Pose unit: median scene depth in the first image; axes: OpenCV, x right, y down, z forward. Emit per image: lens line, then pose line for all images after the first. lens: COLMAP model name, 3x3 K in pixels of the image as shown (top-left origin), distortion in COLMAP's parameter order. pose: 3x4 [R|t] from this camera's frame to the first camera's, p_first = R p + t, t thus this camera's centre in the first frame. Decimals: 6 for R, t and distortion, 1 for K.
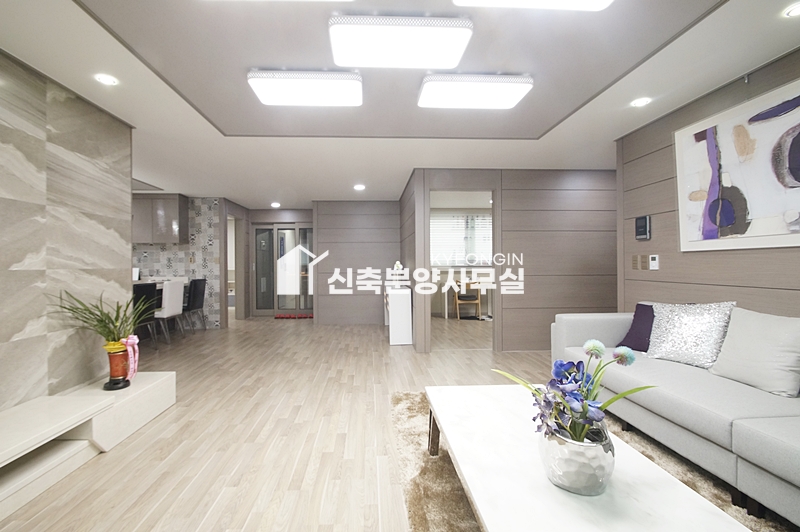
lens RADIAL K [[353.4, 0, 385.8], [0, 353.4, 263.6], [0, 0, 1]] dist [0.008987, -0.013275]
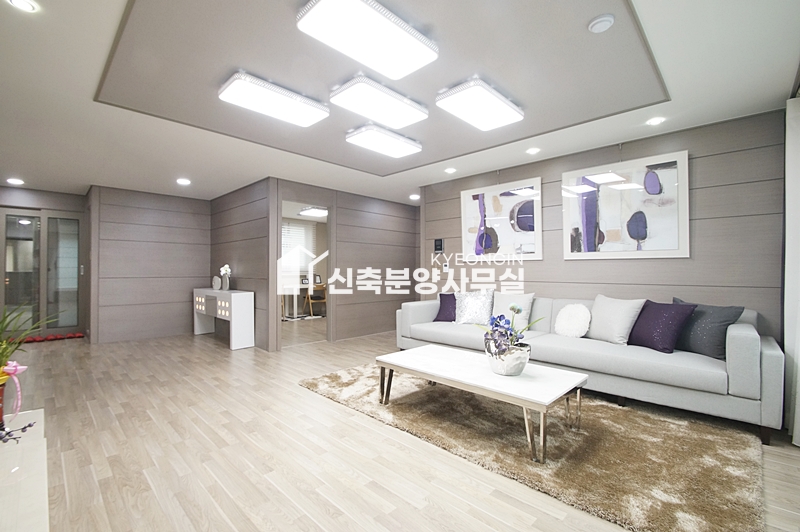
lens RADIAL K [[353.4, 0, 386.7], [0, 353.4, 264.2], [0, 0, 1]] dist [0.008987, -0.013275]
pose [[0.739134, 0.019946, 0.673263, -0.607148], [-0.007611, 0.999745, -0.021263, 0.018476], [-0.673516, 0.010592, 0.739097, -0.017784]]
